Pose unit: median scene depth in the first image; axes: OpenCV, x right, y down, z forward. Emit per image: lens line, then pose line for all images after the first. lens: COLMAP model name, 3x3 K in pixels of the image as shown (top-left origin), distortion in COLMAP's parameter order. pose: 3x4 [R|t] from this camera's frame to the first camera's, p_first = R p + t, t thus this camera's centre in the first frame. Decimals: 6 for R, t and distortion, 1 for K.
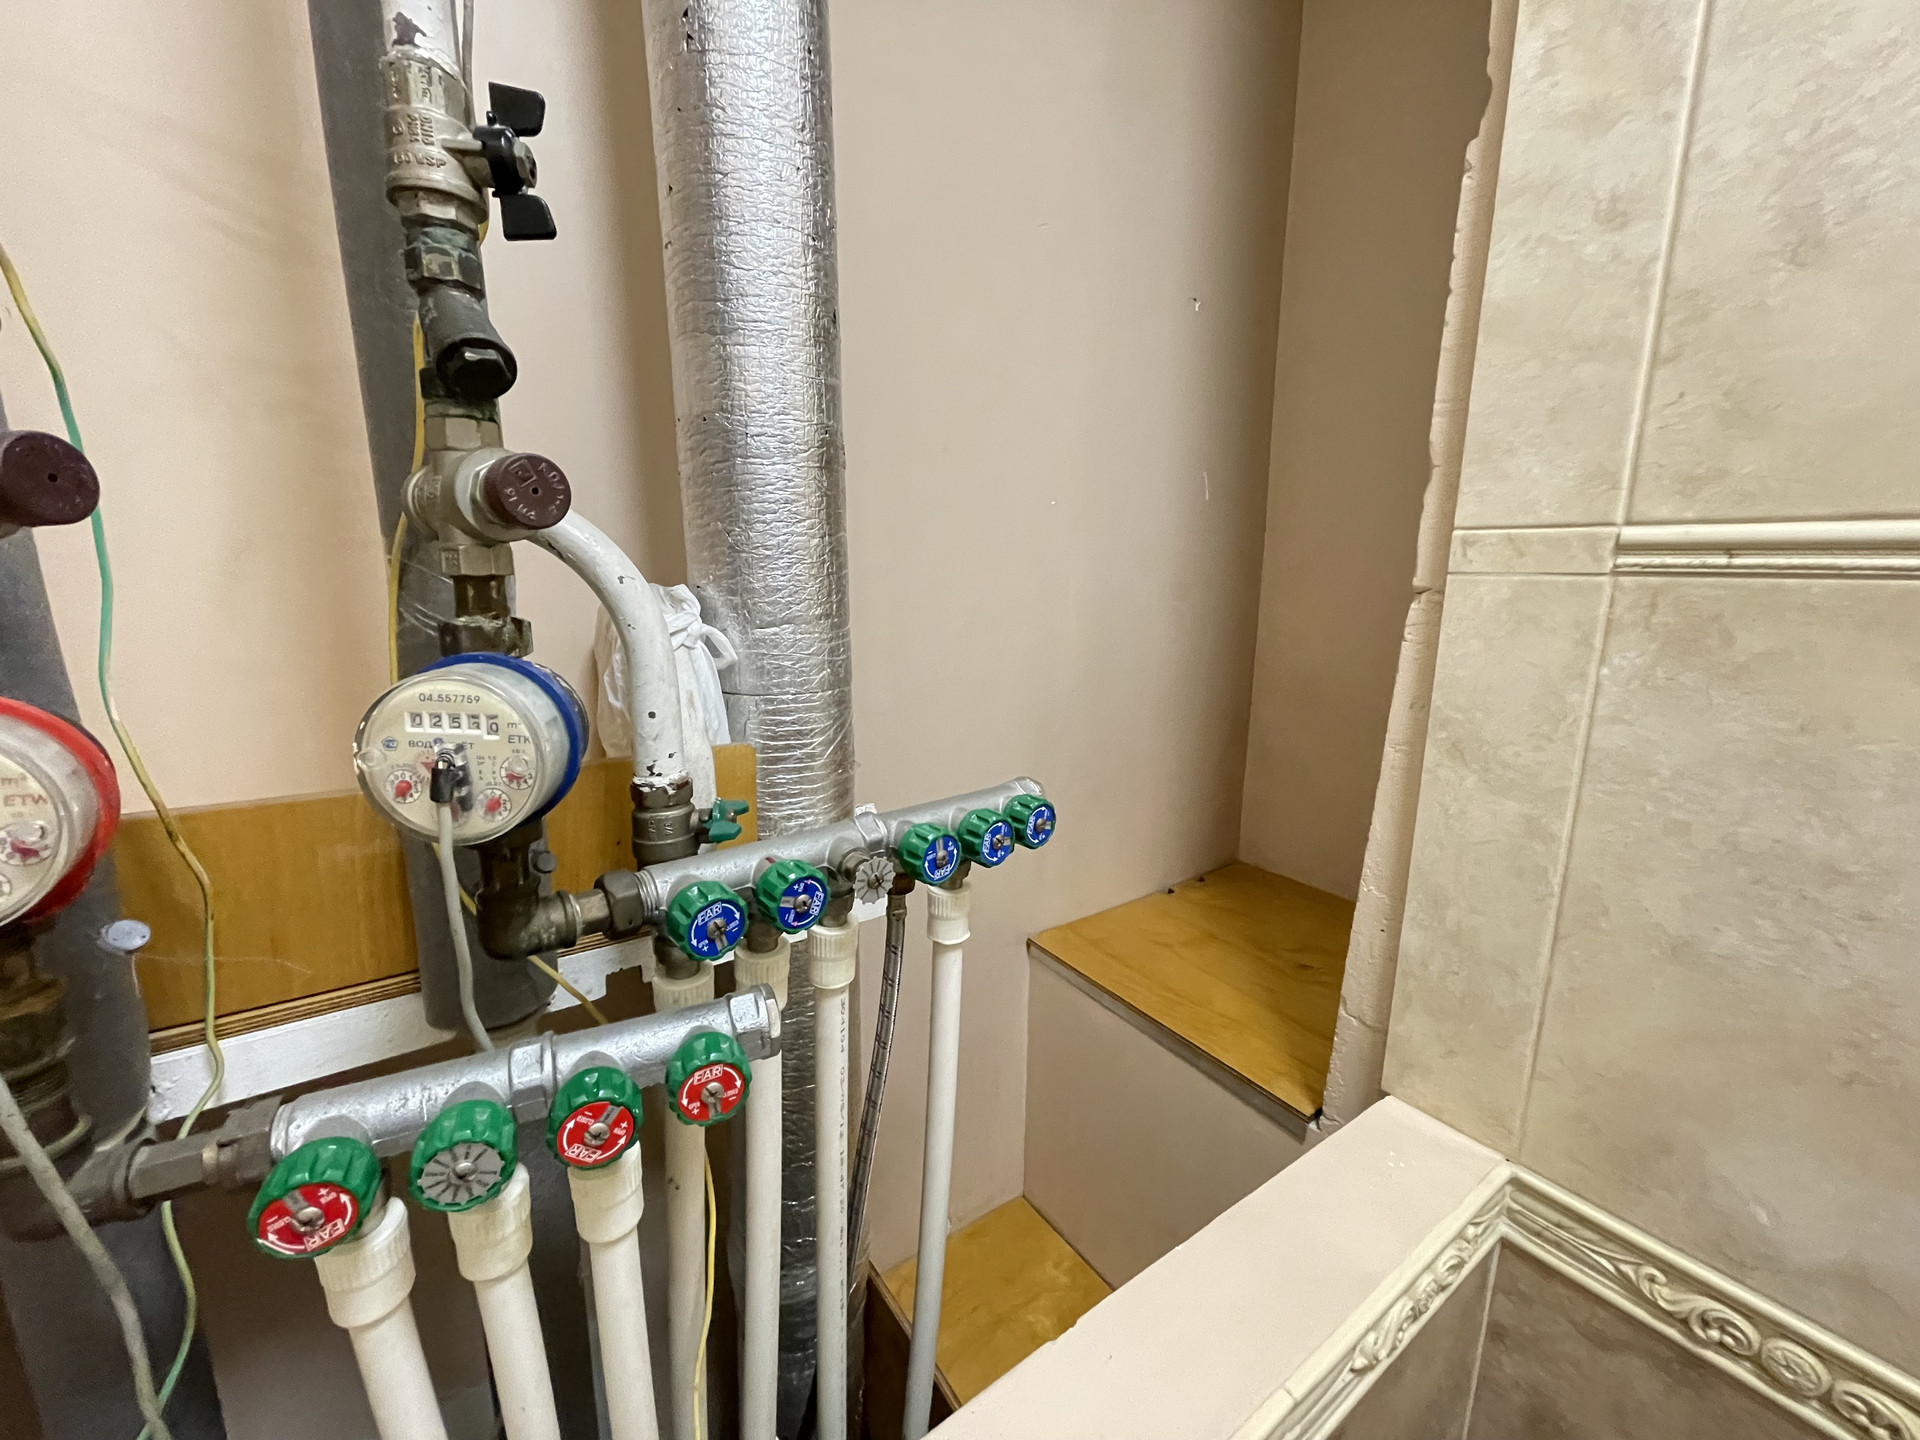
lens RADIAL K [[770.4, 0, 957.0], [0, 770.4, 717.4], [0, 0, 1]] dist [-0.003075, -0.000015]
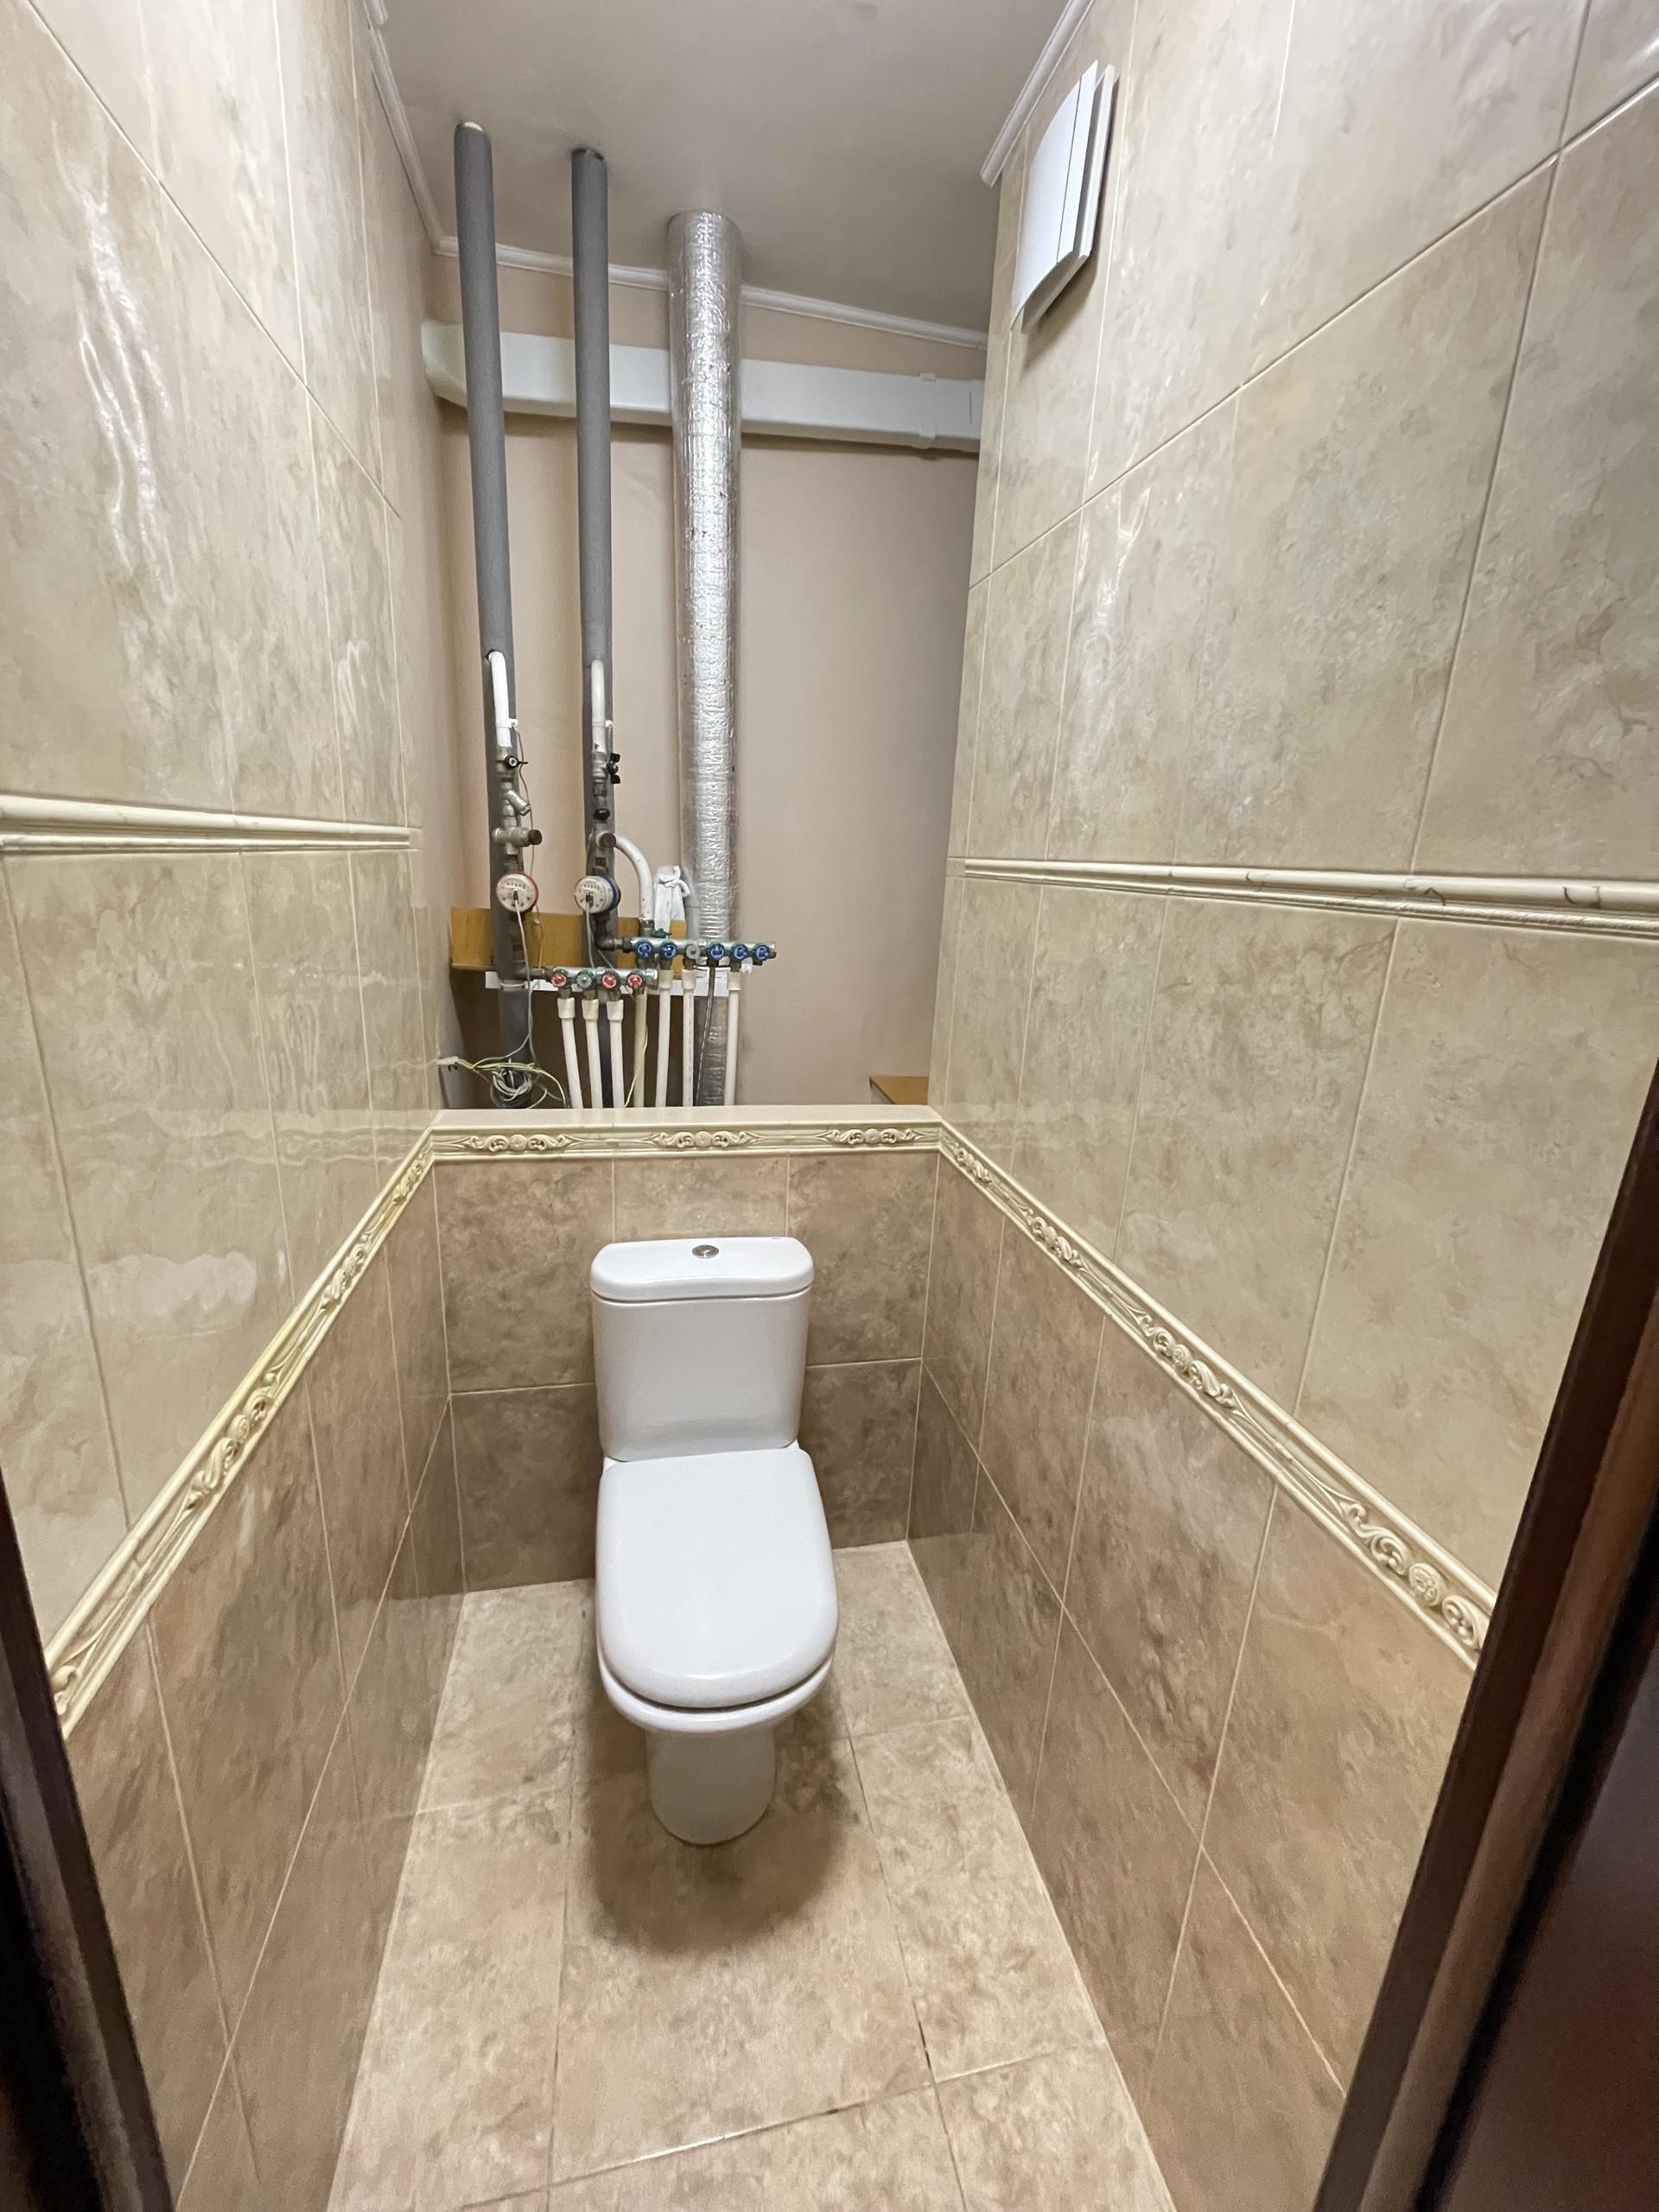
lens RADIAL K [[887.5, 0, 843.0], [0, 887.5, 1105.2], [0, 0, 1]] dist [-0.003075, -0.000015]
pose [[0.923007, 0.142359, -0.357479, 1.889703], [-0.120941, 0.989292, 0.081700, 0.451093], [0.365282, -0.032176, 0.930341, -2.309928]]
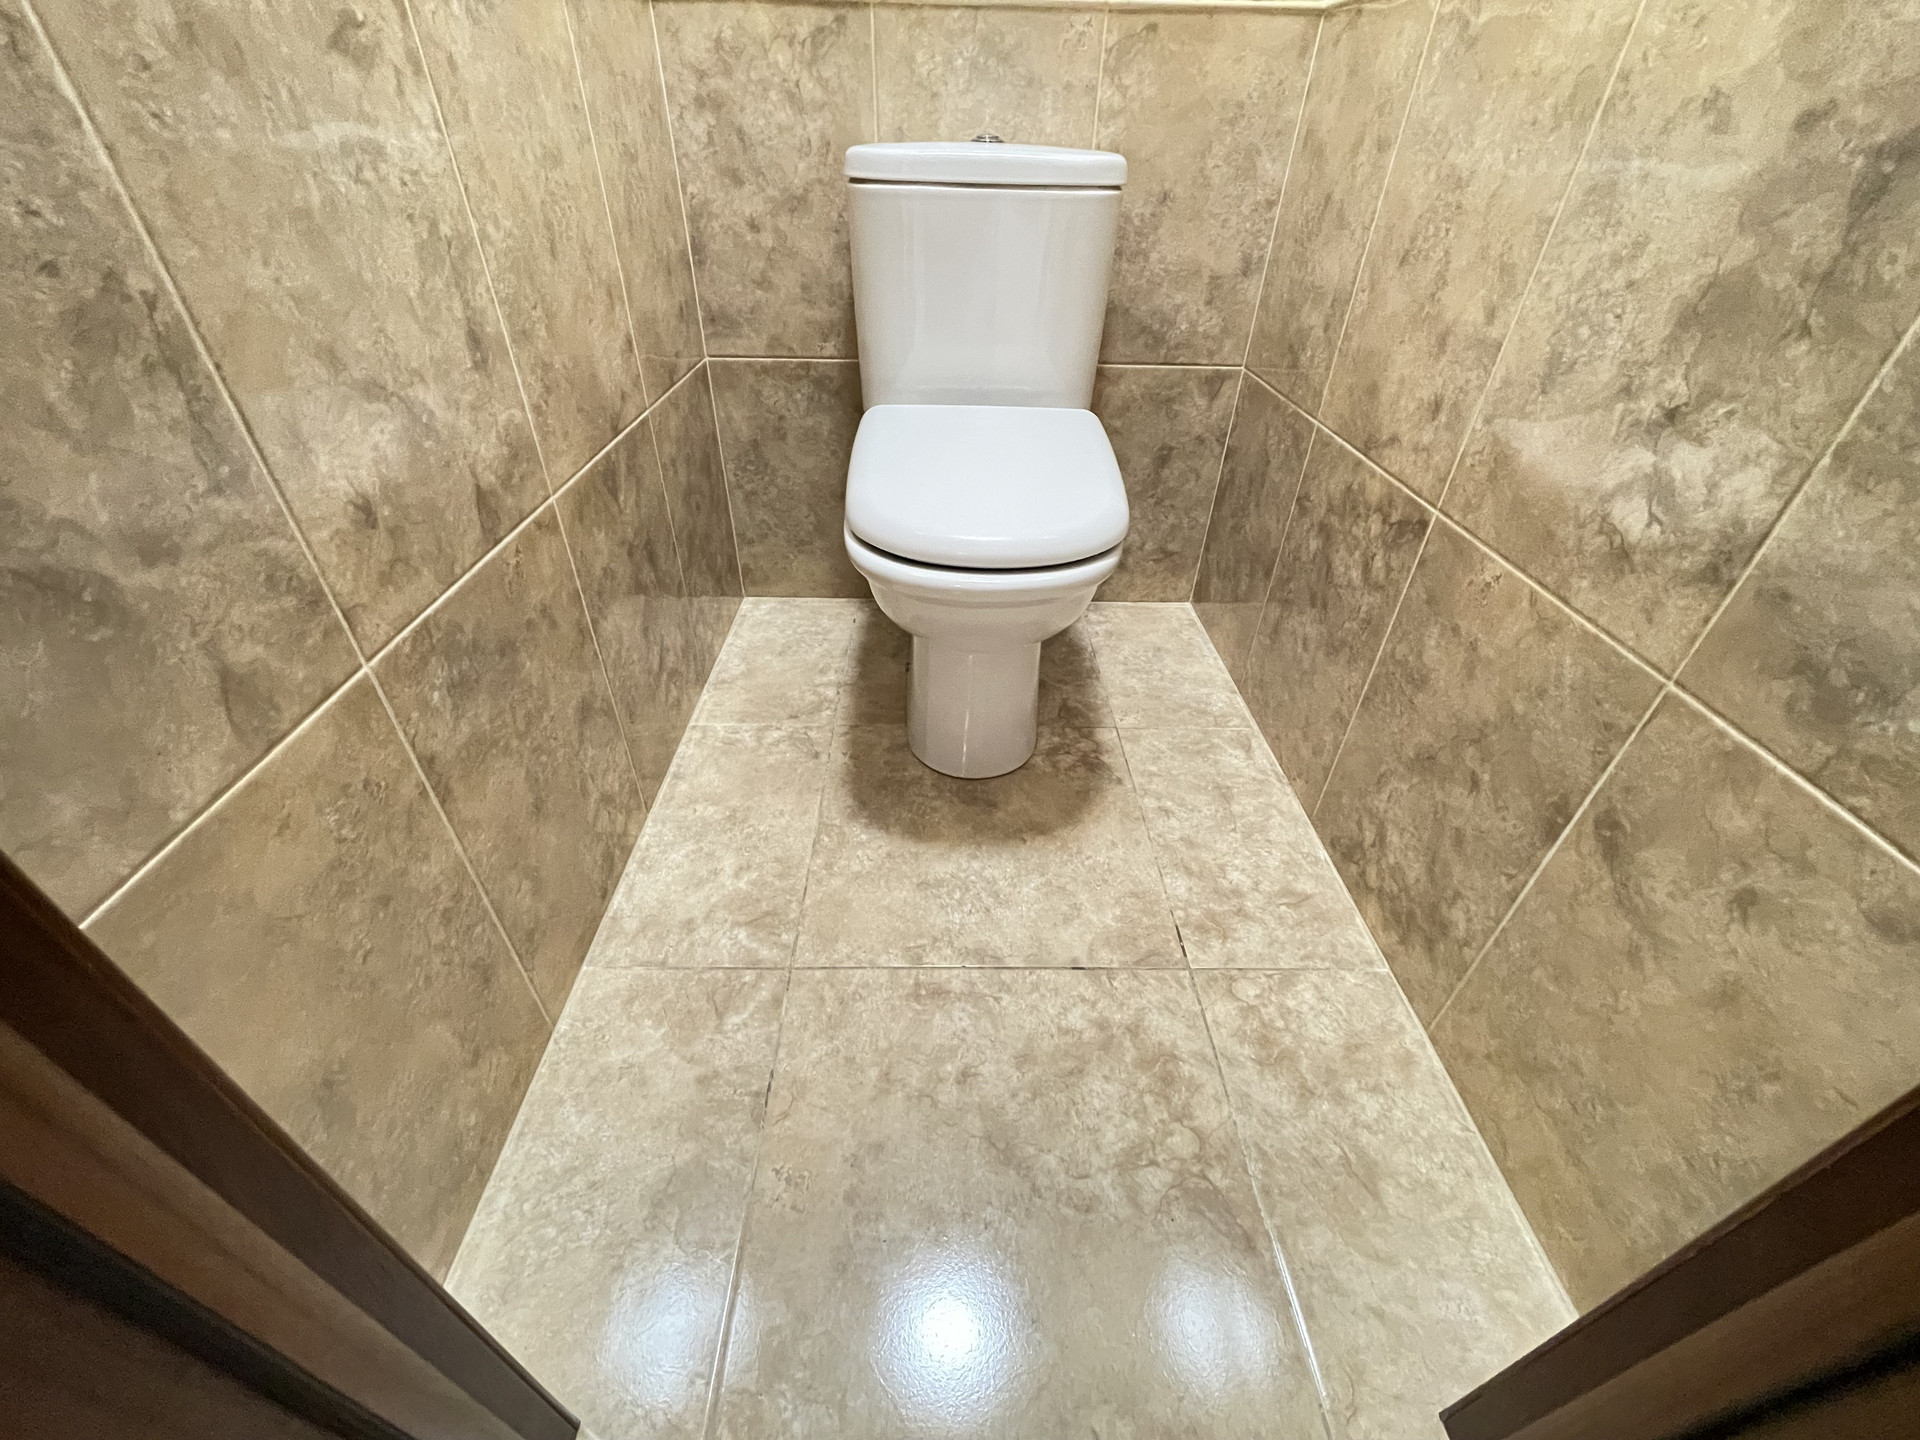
lens RADIAL K [[775.2, 0, 960.0], [0, 775.2, 720.0], [0, 0, 1]] dist [-0.001558, 0.001187]
pose [[0.826573, 0.346888, -0.443223, 1.810991], [-0.129114, 0.883355, 0.450570, 1.860337], [0.547821, -0.315202, 0.774945, -1.716684]]
